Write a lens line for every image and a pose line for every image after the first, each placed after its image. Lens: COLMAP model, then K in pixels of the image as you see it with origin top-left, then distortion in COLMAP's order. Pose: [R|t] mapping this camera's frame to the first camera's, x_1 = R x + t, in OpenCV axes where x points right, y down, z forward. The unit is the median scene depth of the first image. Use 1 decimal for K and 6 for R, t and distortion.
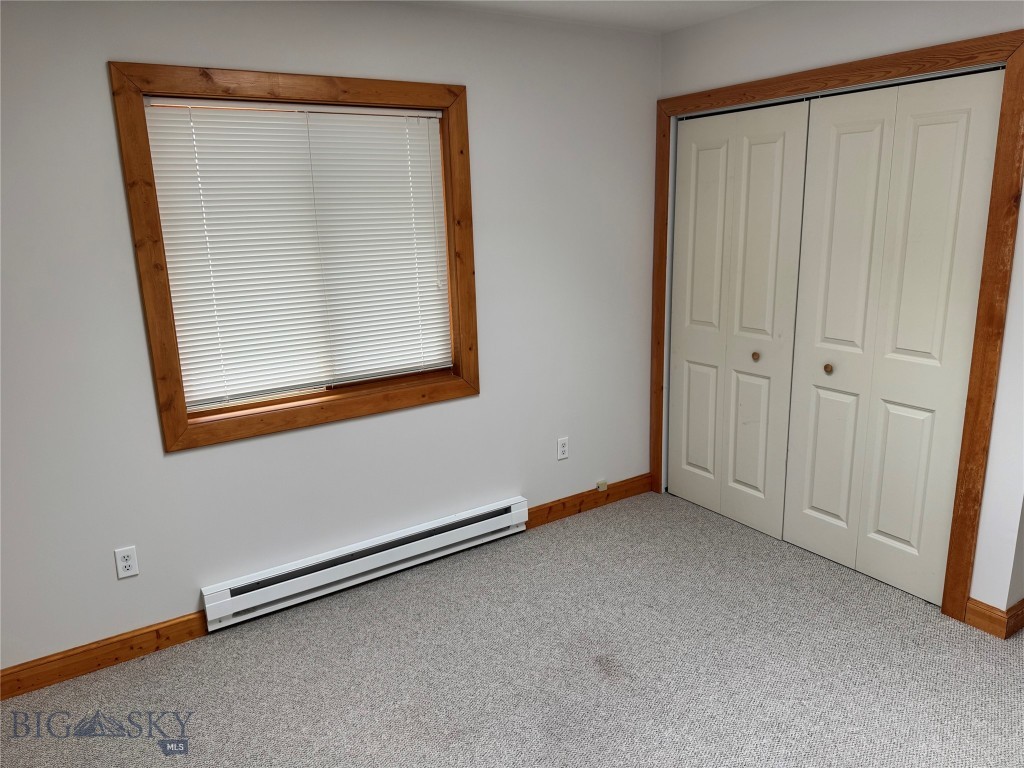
lens RADIAL K [[716.6, 0, 512.0], [0, 716.6, 384.0], [0, 0, 1]] dist [0.131524, -0.190183]
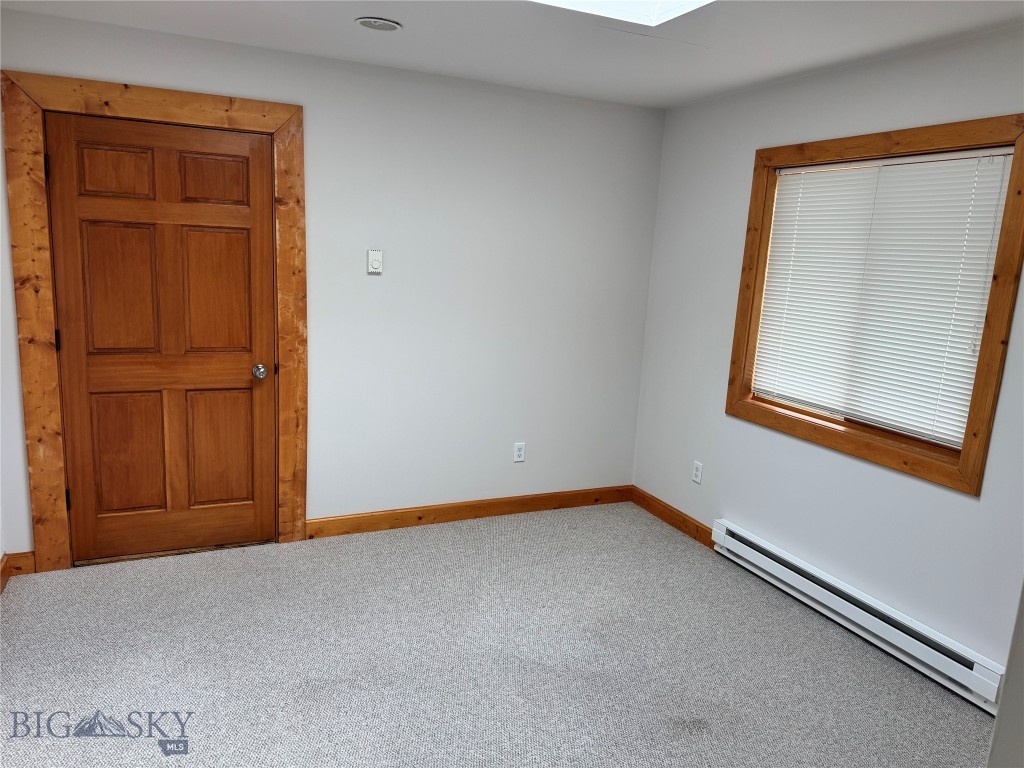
lens RADIAL K [[732.5, 0, 509.3], [0, 732.5, 383.8], [0, 0, 1]] dist [0.003075, -0.003090]
pose [[-0.158455, 0.205771, -0.965686, 0.909972], [-0.275741, 0.929907, 0.243392, -0.179876], [0.948082, 0.304846, -0.090609, 0.656587]]
